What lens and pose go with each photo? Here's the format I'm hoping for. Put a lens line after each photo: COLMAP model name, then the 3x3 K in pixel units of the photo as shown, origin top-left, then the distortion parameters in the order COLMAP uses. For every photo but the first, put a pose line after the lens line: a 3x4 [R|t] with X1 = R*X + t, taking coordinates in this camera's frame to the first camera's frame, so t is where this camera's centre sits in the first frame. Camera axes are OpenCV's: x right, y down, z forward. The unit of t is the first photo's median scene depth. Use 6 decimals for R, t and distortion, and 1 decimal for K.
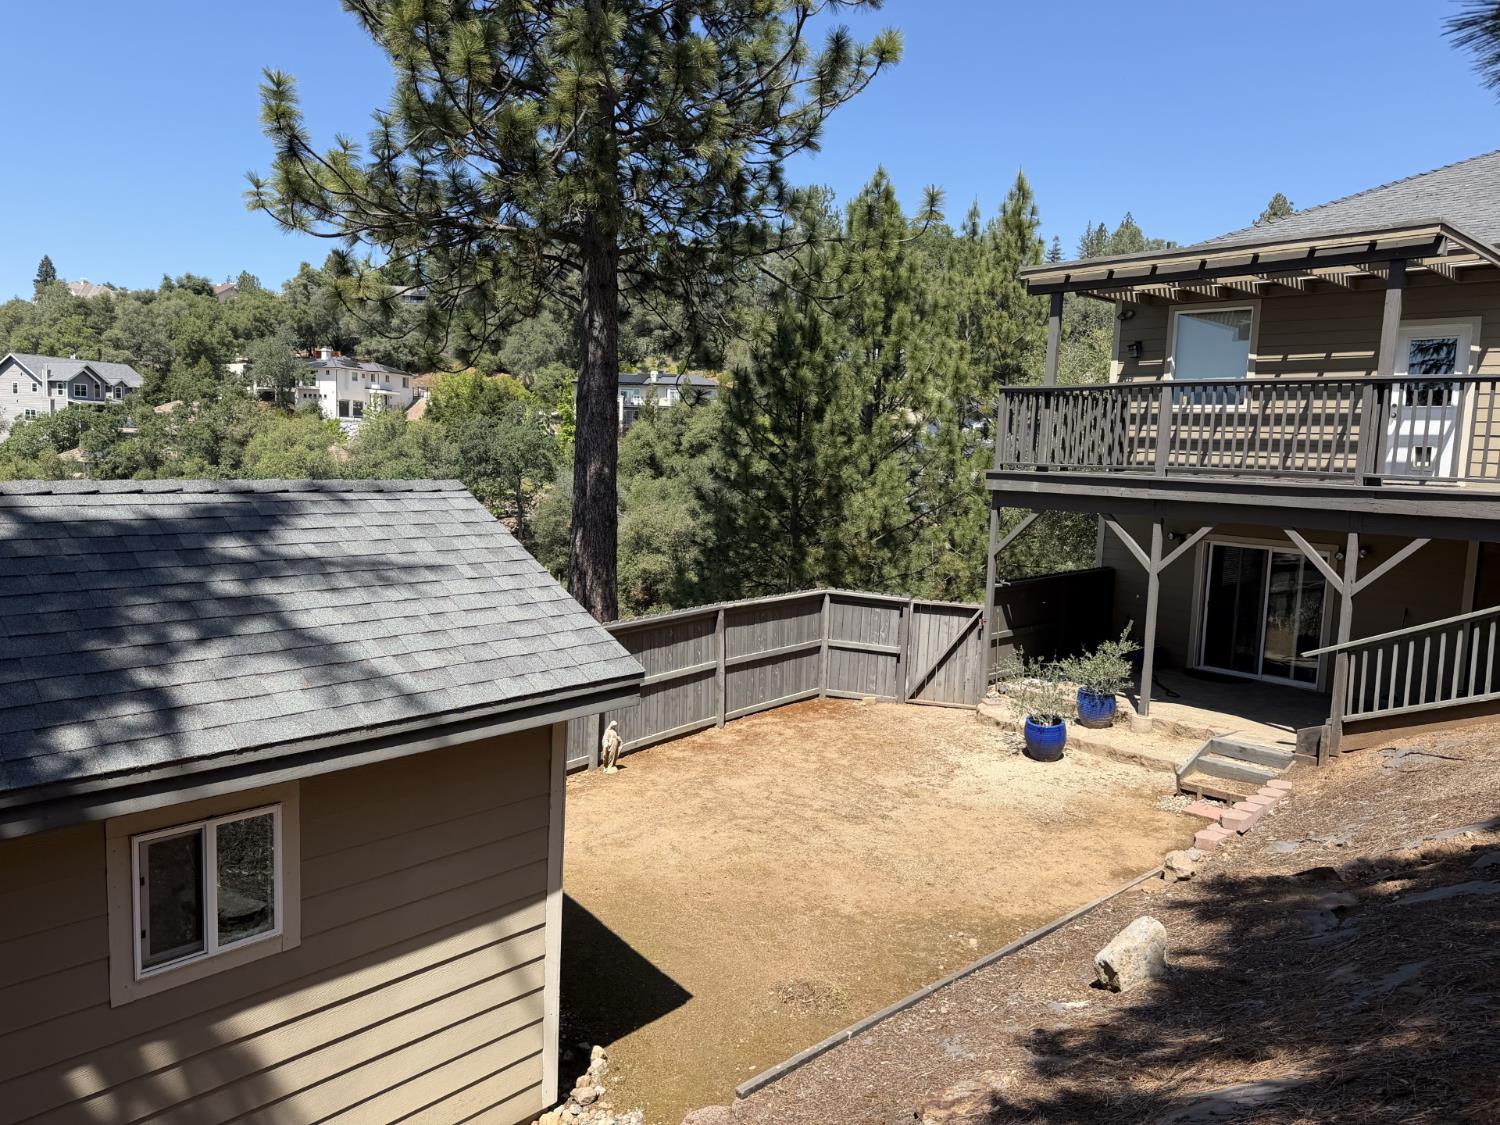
lens RADIAL K [[1034.8, 0, 753.1], [0, 1034.8, 579.0], [0, 0, 1]] dist [0.026684, -0.003845]
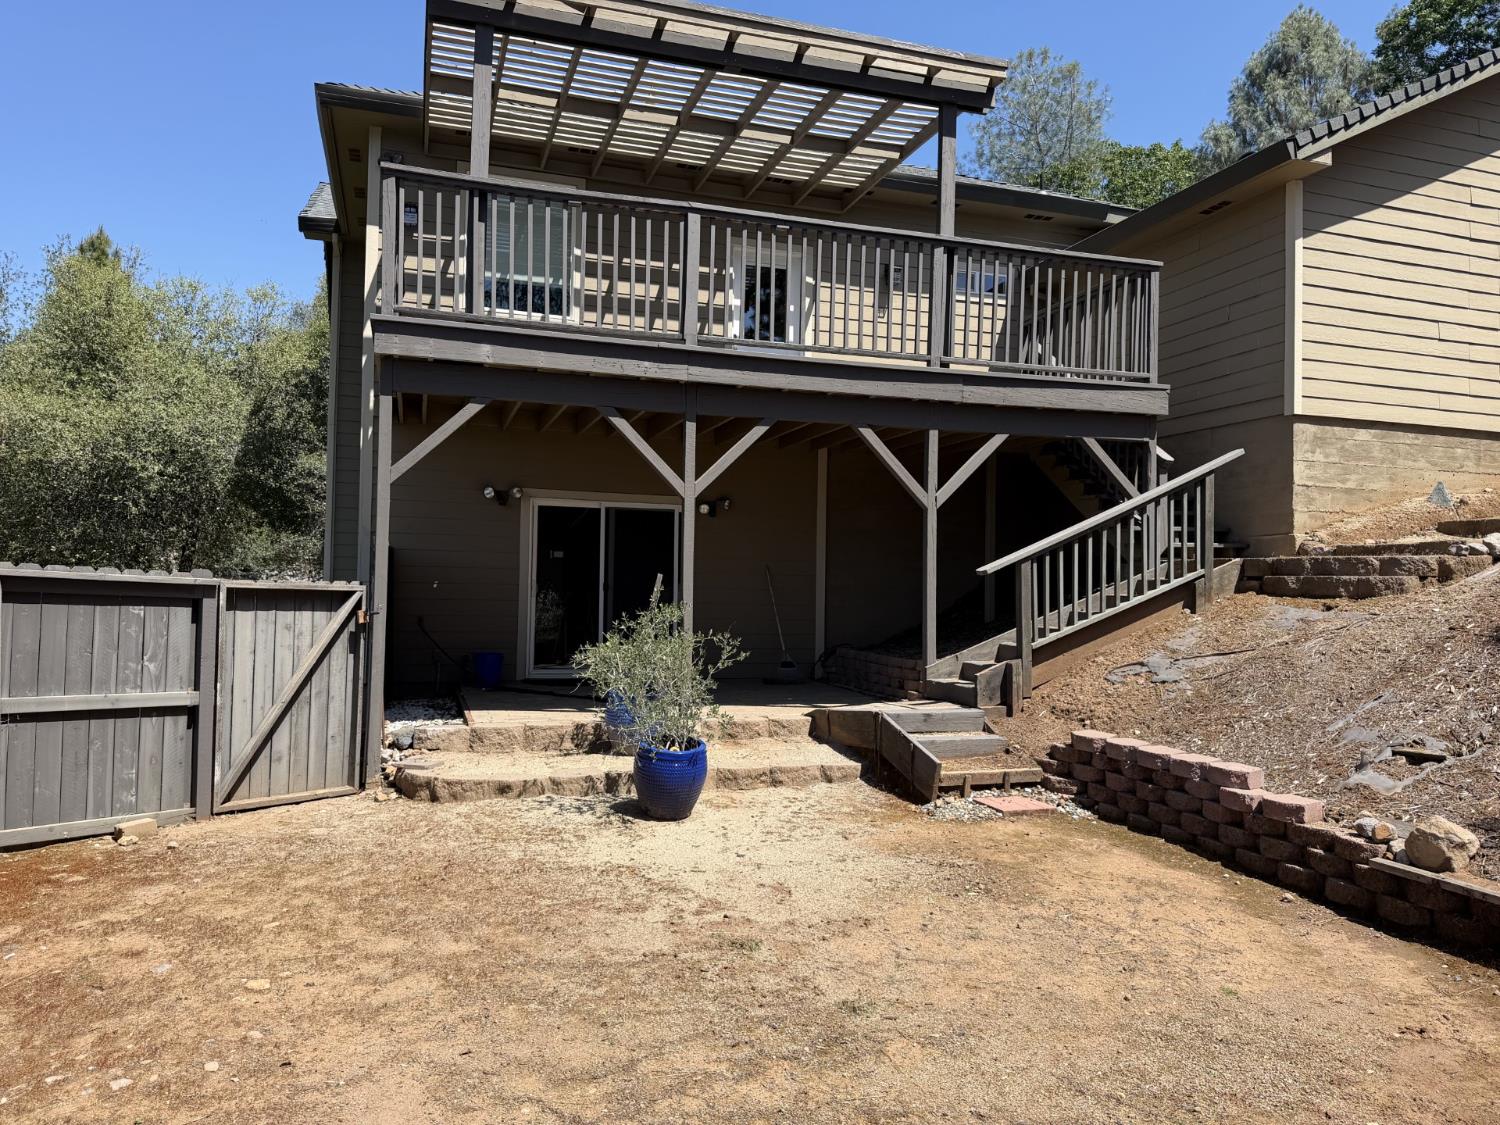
lens RADIAL K [[1034.8, 0, 753.1], [0, 1034.8, 579.0], [0, 0, 1]] dist [0.026684, -0.003845]
pose [[0.433153, -0.025364, 0.900963, -0.196318], [0.109545, 0.993675, -0.024692, 0.070225], [-0.894638, 0.109392, 0.433192, 0.743770]]
